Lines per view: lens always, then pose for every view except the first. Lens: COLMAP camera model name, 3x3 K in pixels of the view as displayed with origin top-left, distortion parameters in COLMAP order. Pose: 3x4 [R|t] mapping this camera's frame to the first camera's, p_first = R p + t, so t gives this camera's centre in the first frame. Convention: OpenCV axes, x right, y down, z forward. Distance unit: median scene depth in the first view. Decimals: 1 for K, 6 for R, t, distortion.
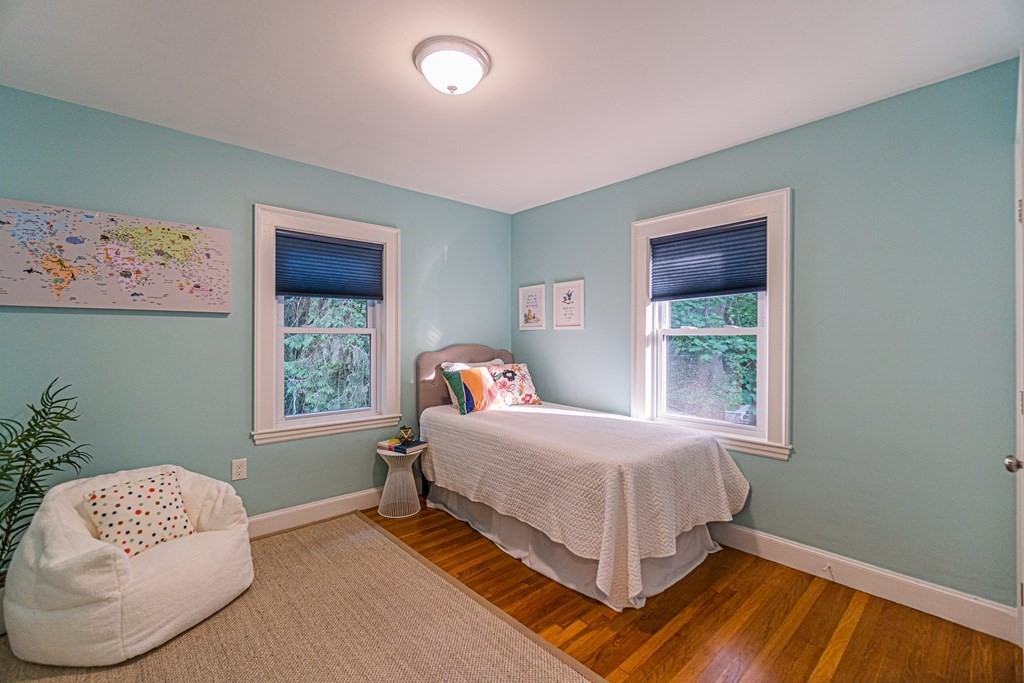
lens RADIAL K [[439.0, 0, 510.4], [0, 439.0, 340.3], [0, 0, 1]] dist [-0.005255, 0.001895]
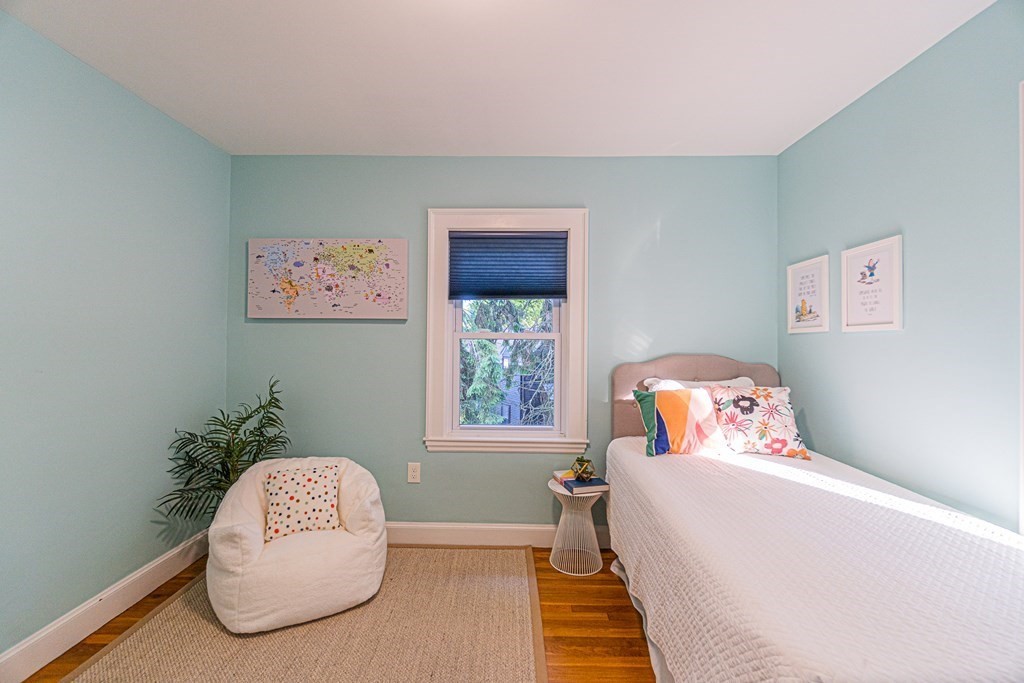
lens RADIAL K [[439.0, 0, 510.0], [0, 439.0, 340.7], [0, 0, 1]] dist [-0.005255, 0.001895]
pose [[0.732954, 0.000932, -0.680277, 0.204603], [-0.009795, 0.999910, -0.009184, -0.003700], [0.680207, 0.013395, 0.732897, 0.348344]]
